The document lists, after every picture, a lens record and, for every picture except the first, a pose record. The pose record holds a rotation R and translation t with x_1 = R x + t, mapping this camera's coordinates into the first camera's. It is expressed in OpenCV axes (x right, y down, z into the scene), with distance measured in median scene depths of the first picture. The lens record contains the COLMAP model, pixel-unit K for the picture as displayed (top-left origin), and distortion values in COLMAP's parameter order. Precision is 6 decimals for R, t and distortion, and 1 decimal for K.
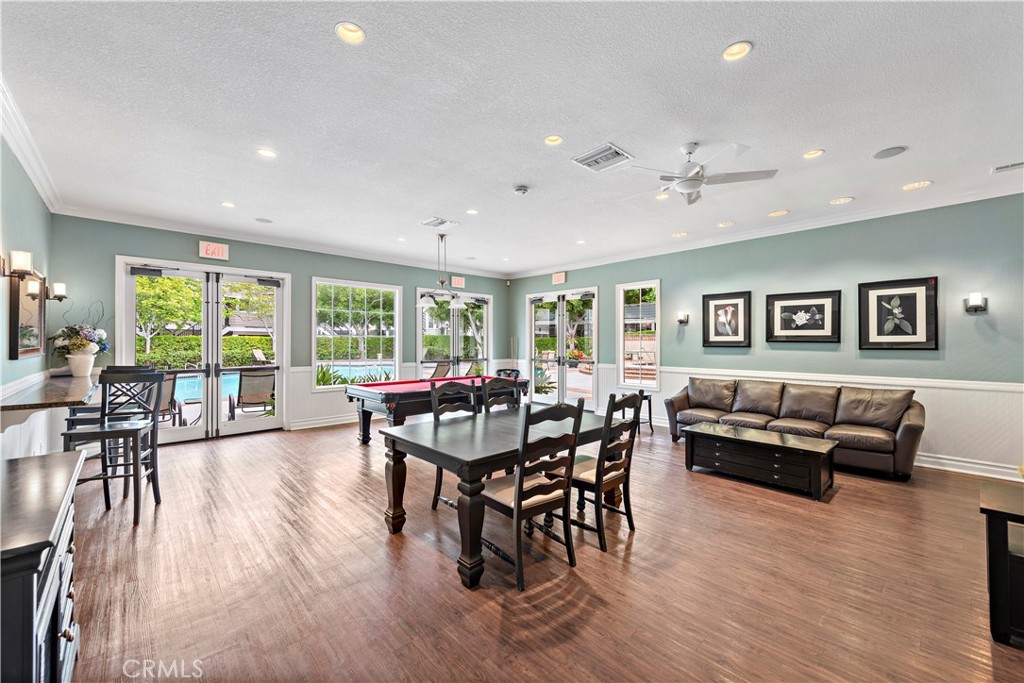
lens RADIAL K [[408.6, 0, 521.7], [0, 408.6, 342.0], [0, 0, 1]] dist [0.014722, -0.002937]
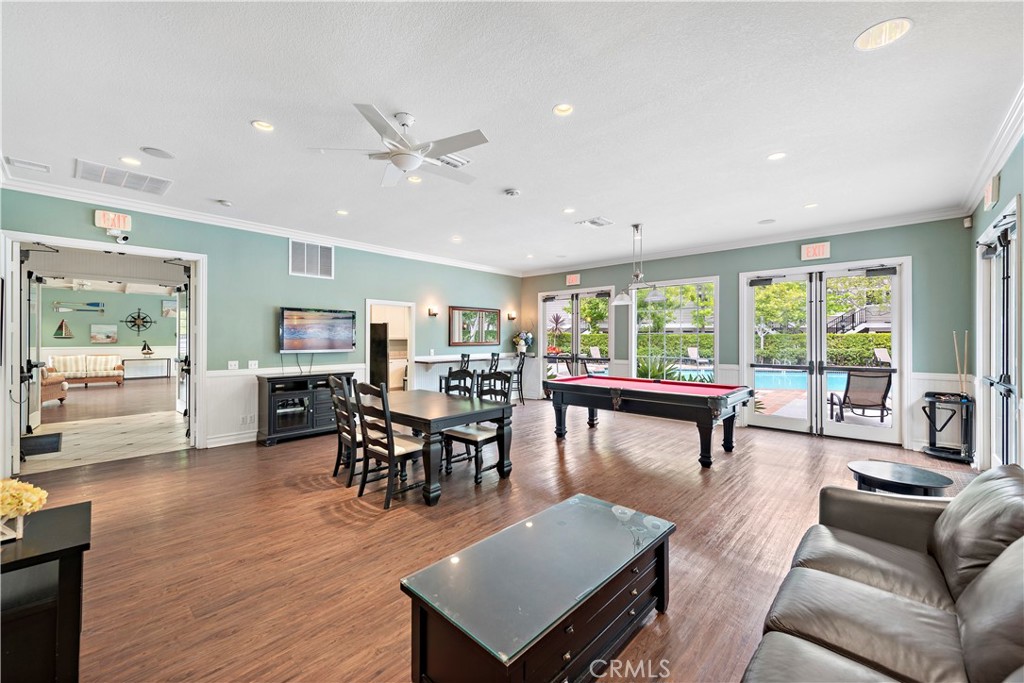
lens RADIAL K [[408.6, 0, 521.5], [0, 408.6, 339.8], [0, 0, 1]] dist [0.014722, -0.002937]
pose [[0.061884, -0.002798, -0.998079, 0.225874], [0.001524, 0.999995, -0.002709, 0.001197], [0.998082, -0.001353, 0.061888, 0.208473]]
